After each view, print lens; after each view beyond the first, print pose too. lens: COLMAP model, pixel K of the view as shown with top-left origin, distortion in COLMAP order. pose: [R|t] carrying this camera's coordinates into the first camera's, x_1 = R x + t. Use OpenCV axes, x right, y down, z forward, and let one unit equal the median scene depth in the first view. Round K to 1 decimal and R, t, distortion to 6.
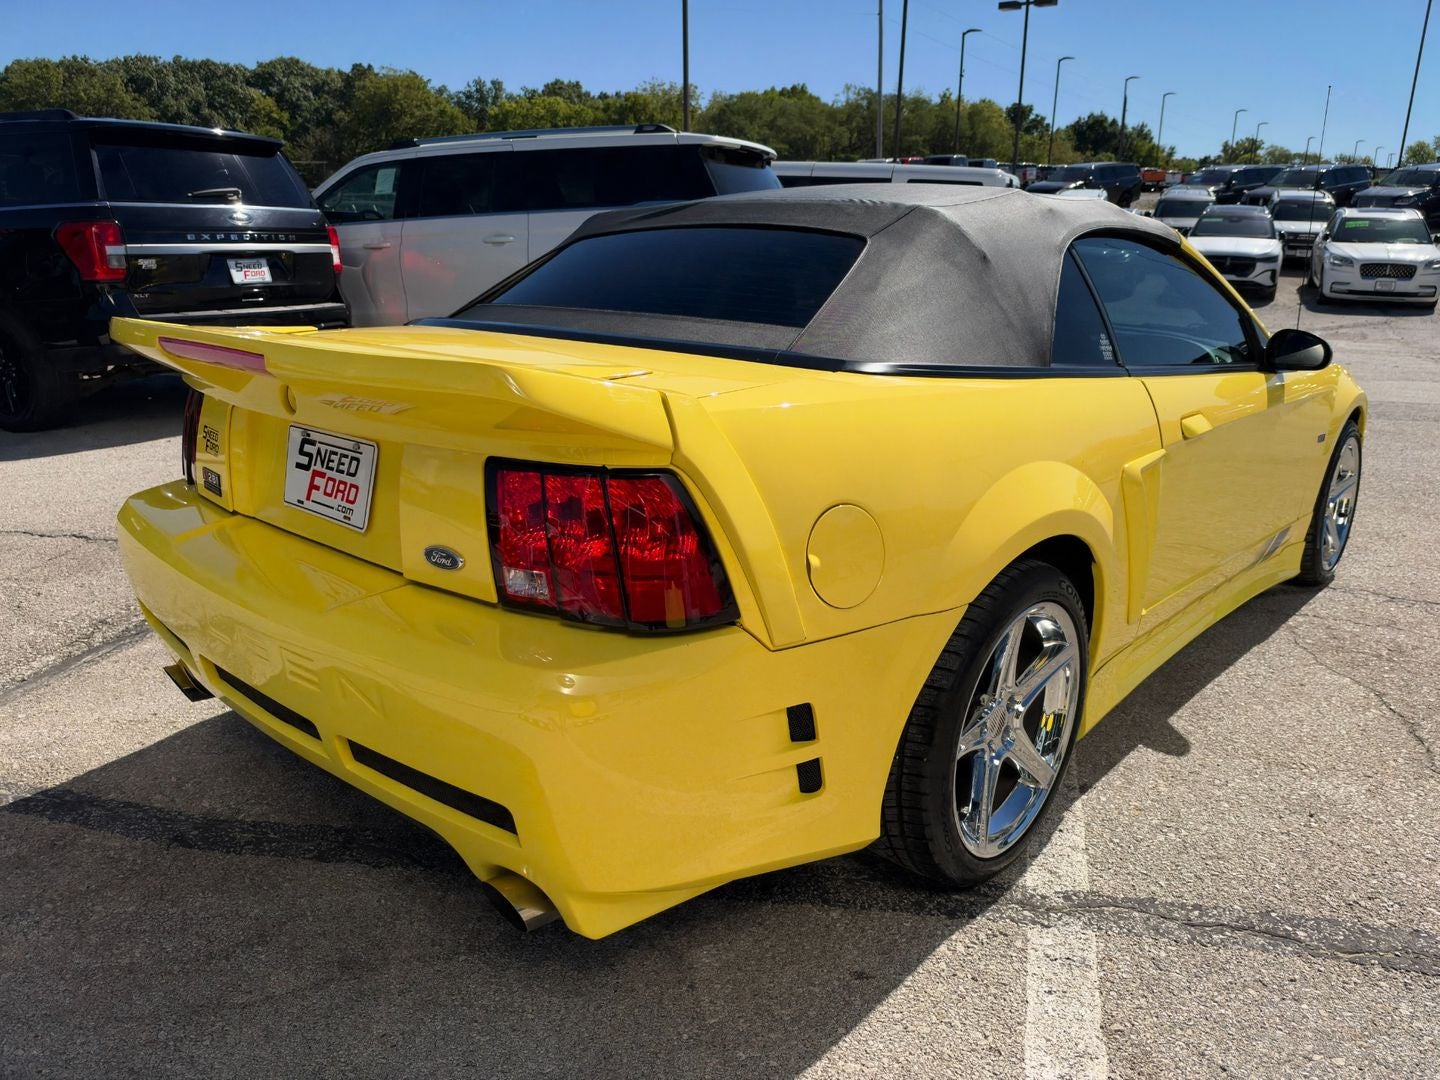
lens RADIAL K [[1044.3, 0, 711.1], [0, 1044.3, 546.3], [0, 0, 1]] dist [-0.000039, -0.012450]
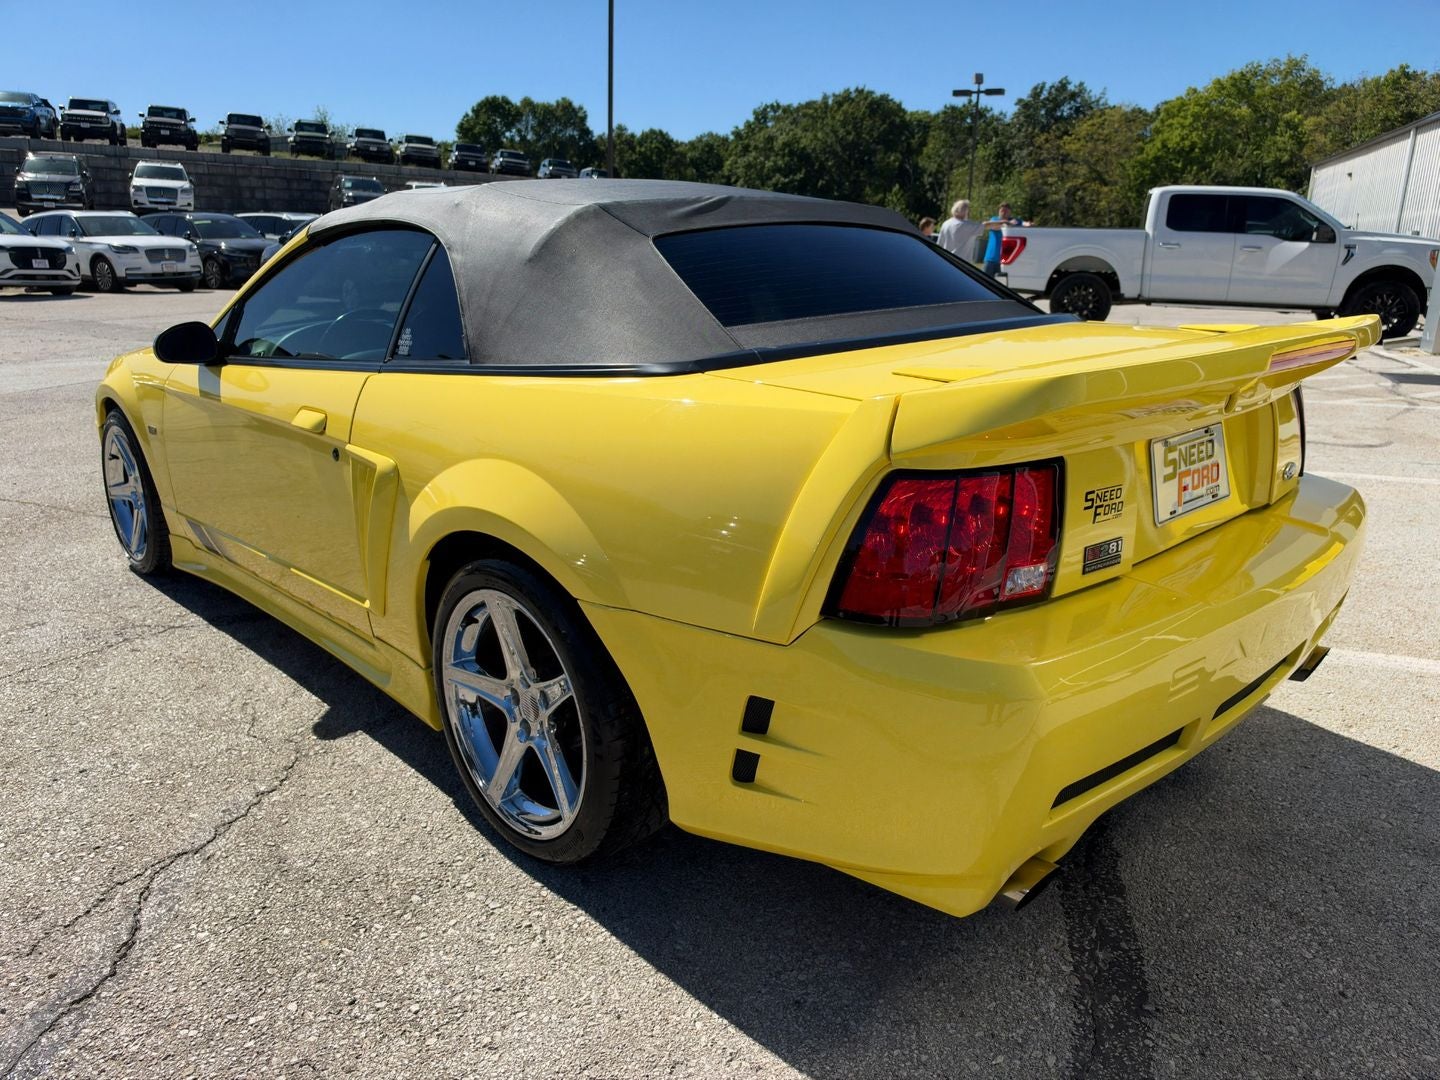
lens RADIAL K [[1044.3, 0, 733.5], [0, 1044.3, 546.3], [0, 0, 1]] dist [-0.000039, -0.012450]
pose [[0.059043, -0.297433, 0.952915, -0.992240], [0.278449, 0.921600, 0.270406, -0.288353], [-0.958635, 0.249372, 0.137234, 0.922468]]
